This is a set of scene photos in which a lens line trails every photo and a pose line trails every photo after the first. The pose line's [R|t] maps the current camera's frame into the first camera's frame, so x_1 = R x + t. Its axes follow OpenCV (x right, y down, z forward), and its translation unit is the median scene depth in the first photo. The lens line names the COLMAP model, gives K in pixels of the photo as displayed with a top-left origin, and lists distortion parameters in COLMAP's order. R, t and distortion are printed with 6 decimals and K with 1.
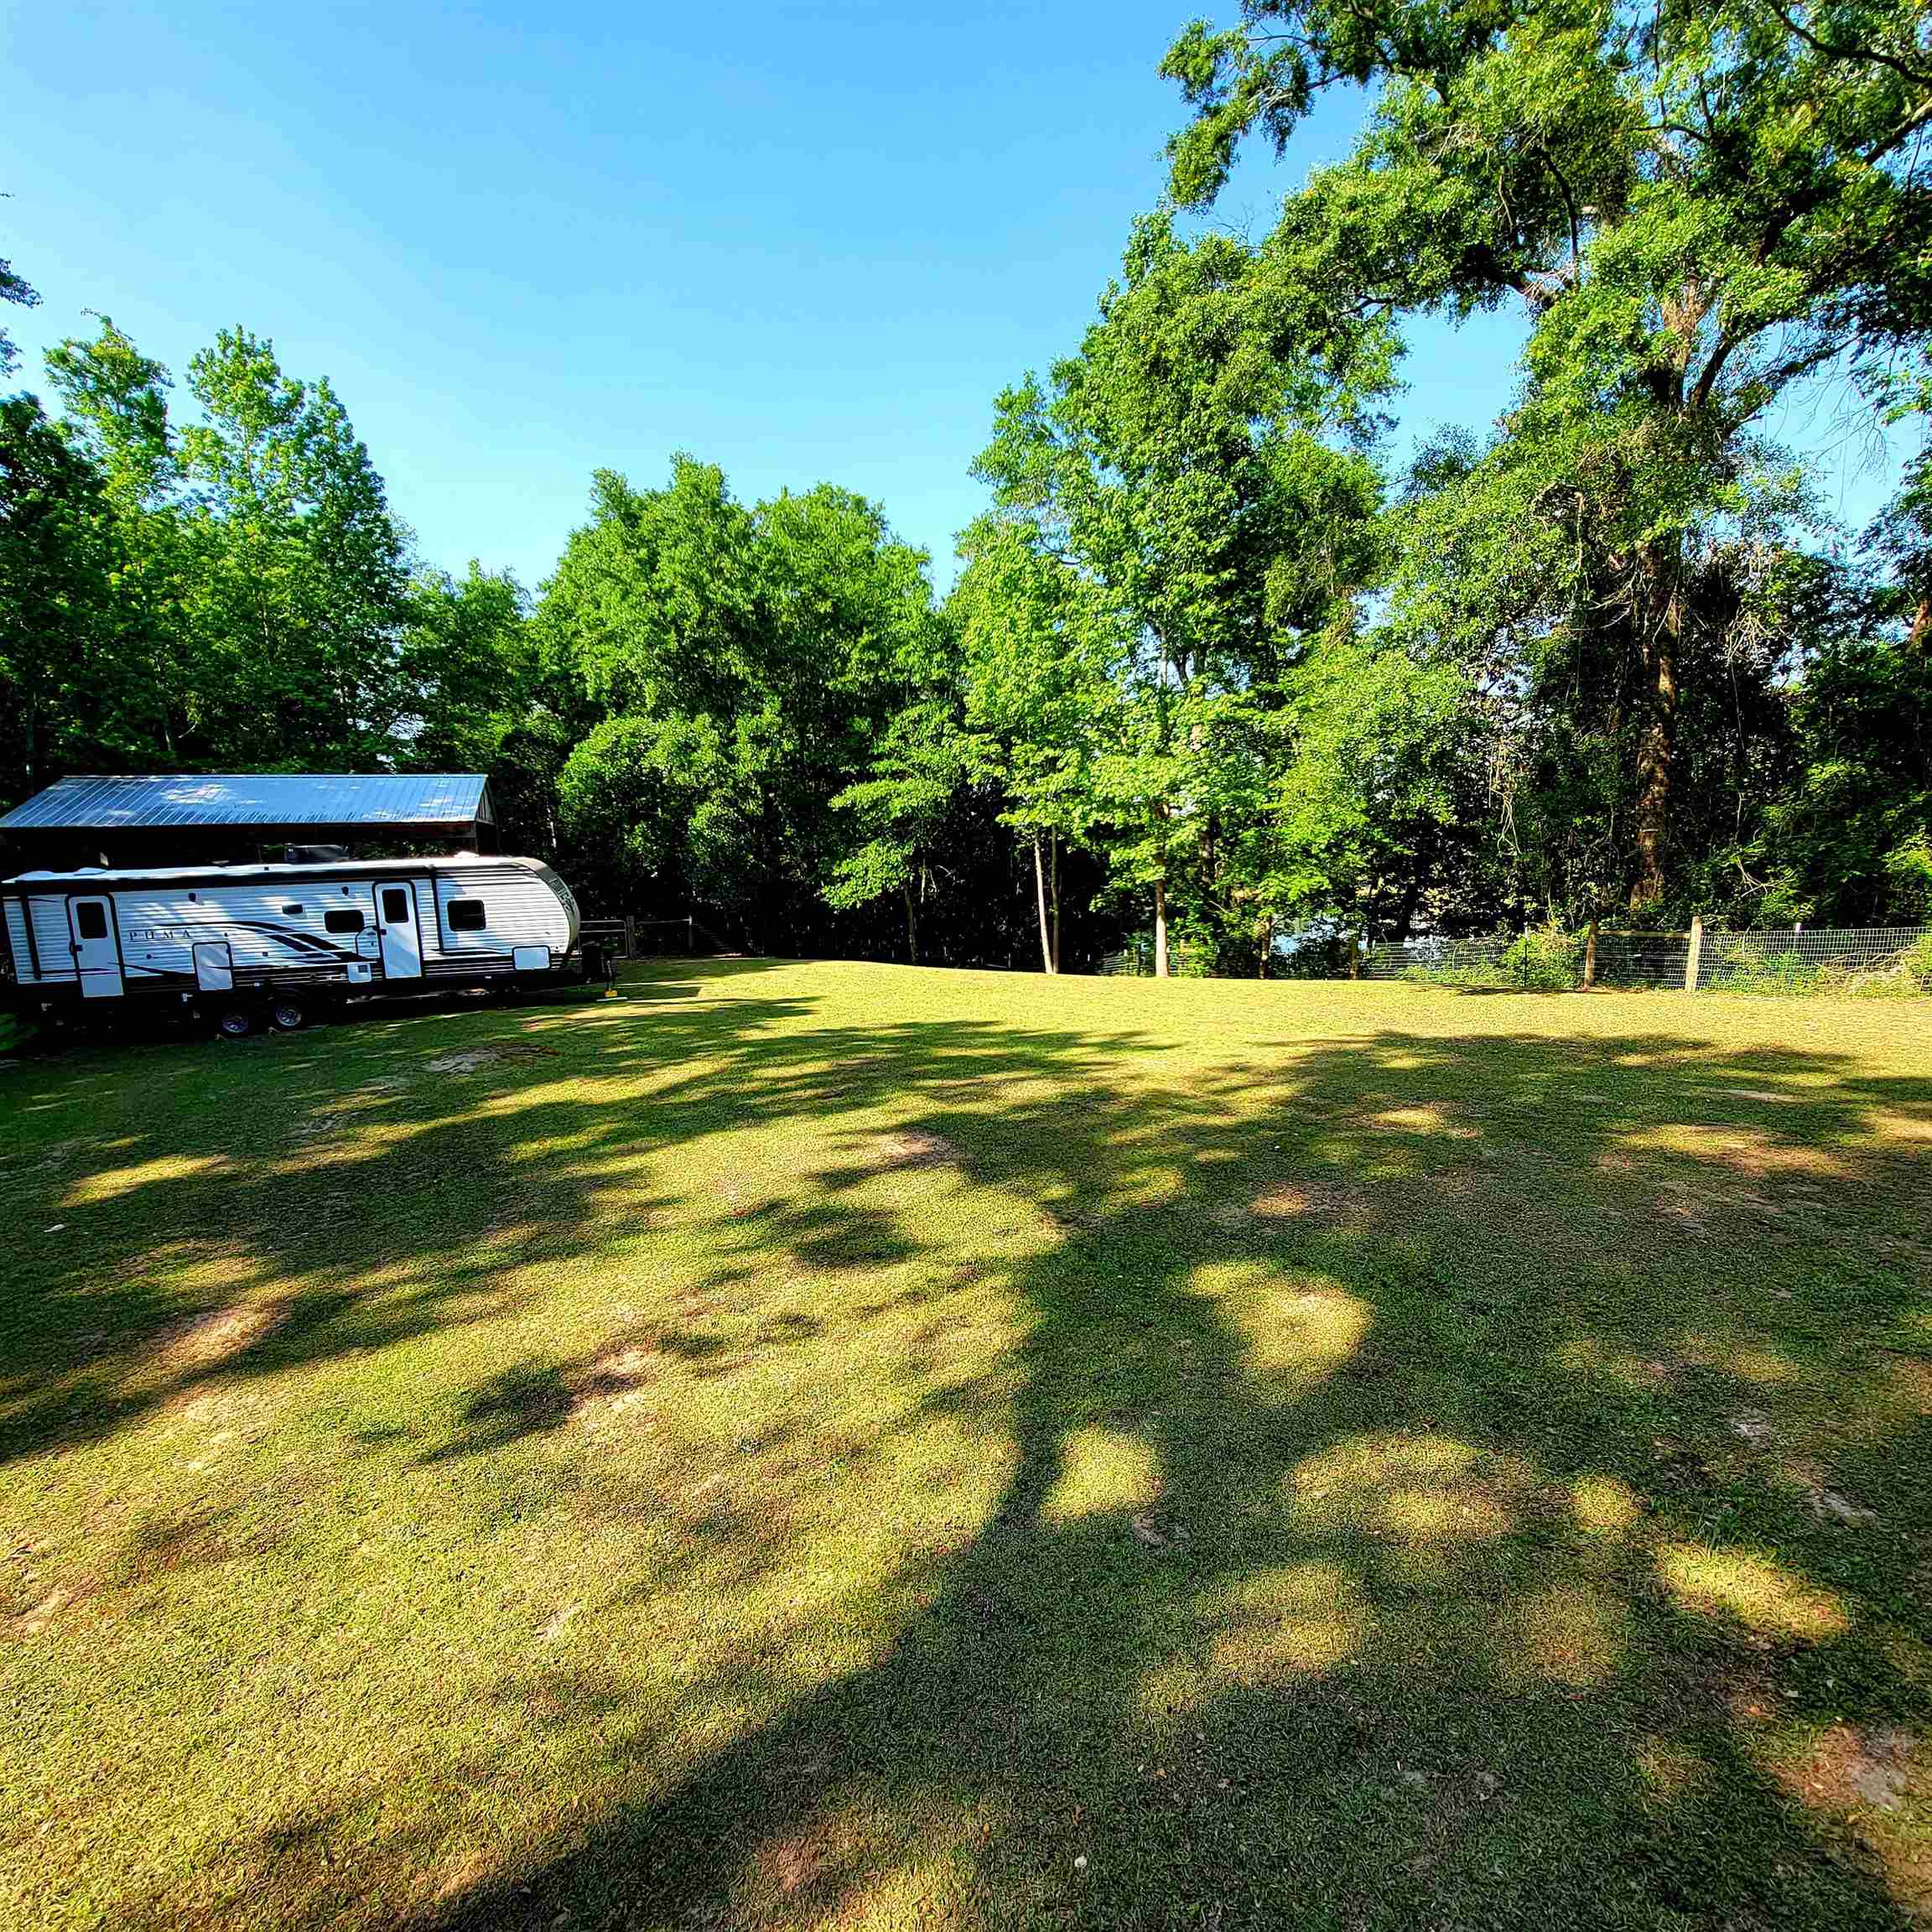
lens RADIAL K [[1052.1, 0, 957.5], [0, 1052.1, 988.8], [0, 0, 1]] dist [-0.004484, -0.000059]
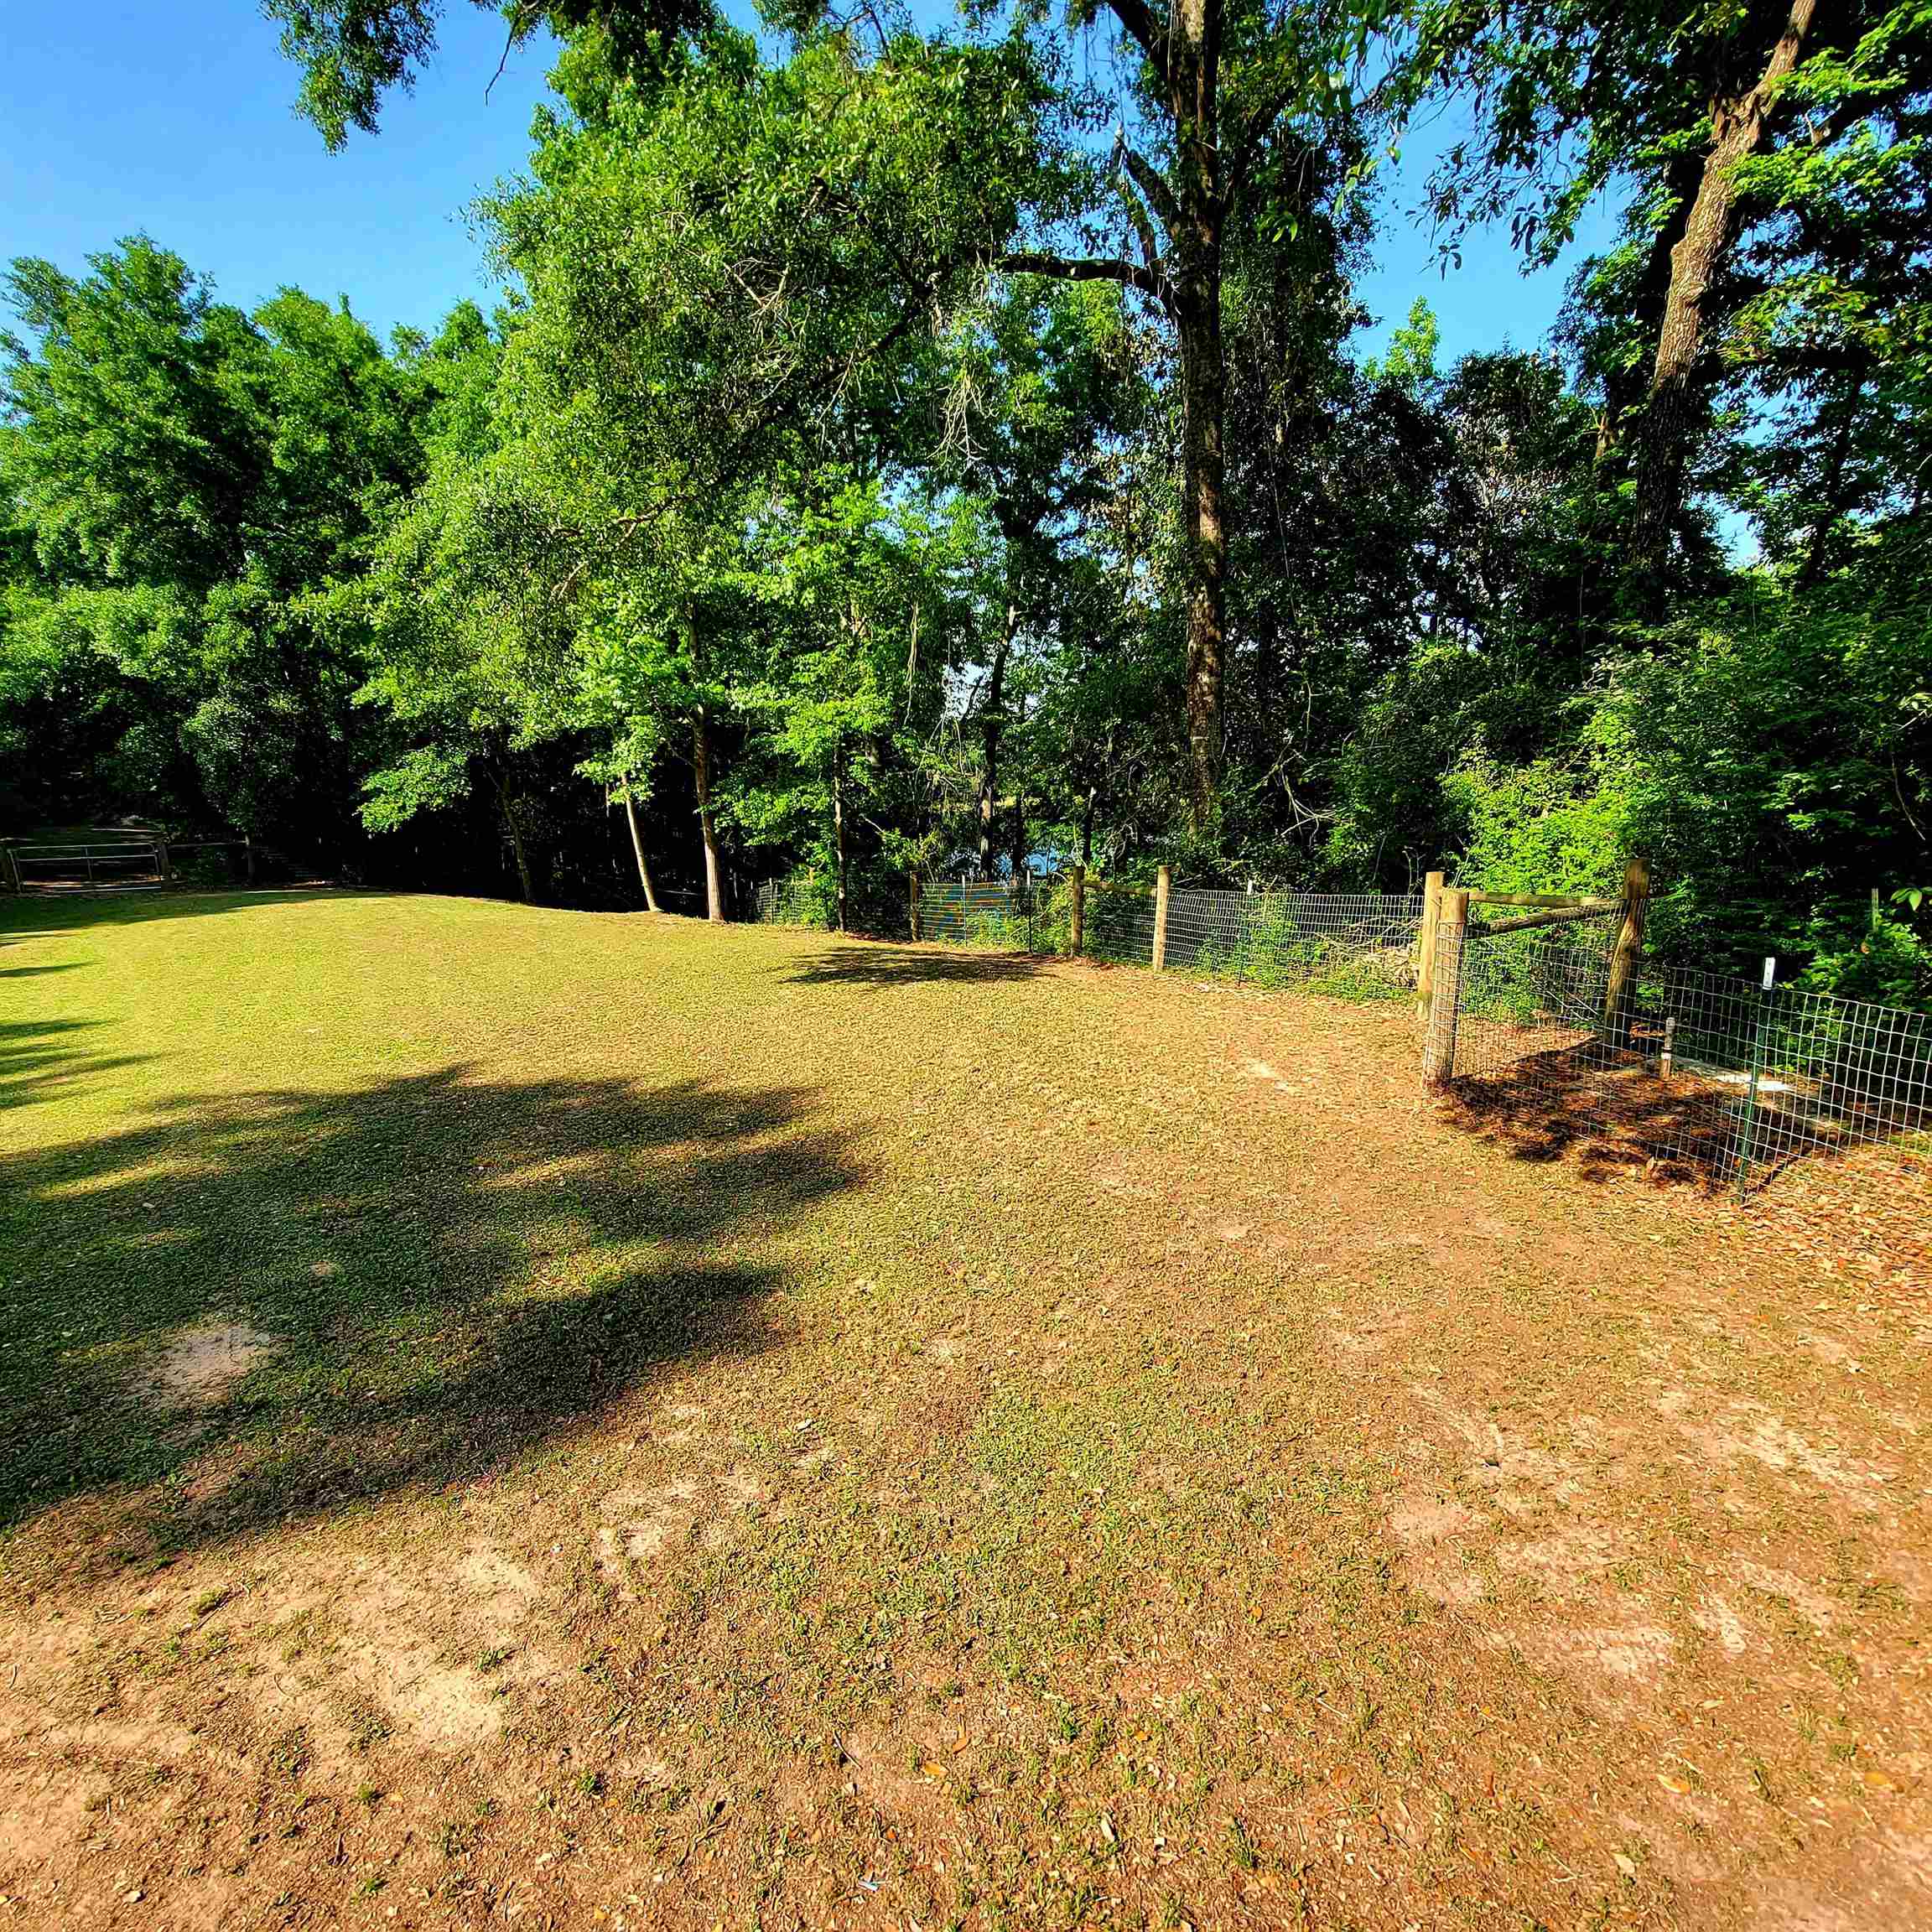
lens RADIAL K [[1052.1, 0, 934.8], [0, 1052.1, 980.2], [0, 0, 1]] dist [-0.004484, -0.000059]
pose [[0.999999, 0.001003, 0.000802, 0.530609], [-0.001068, 0.996293, 0.086021, -0.051029], [-0.000713, -0.086022, 0.996293, 0.285021]]
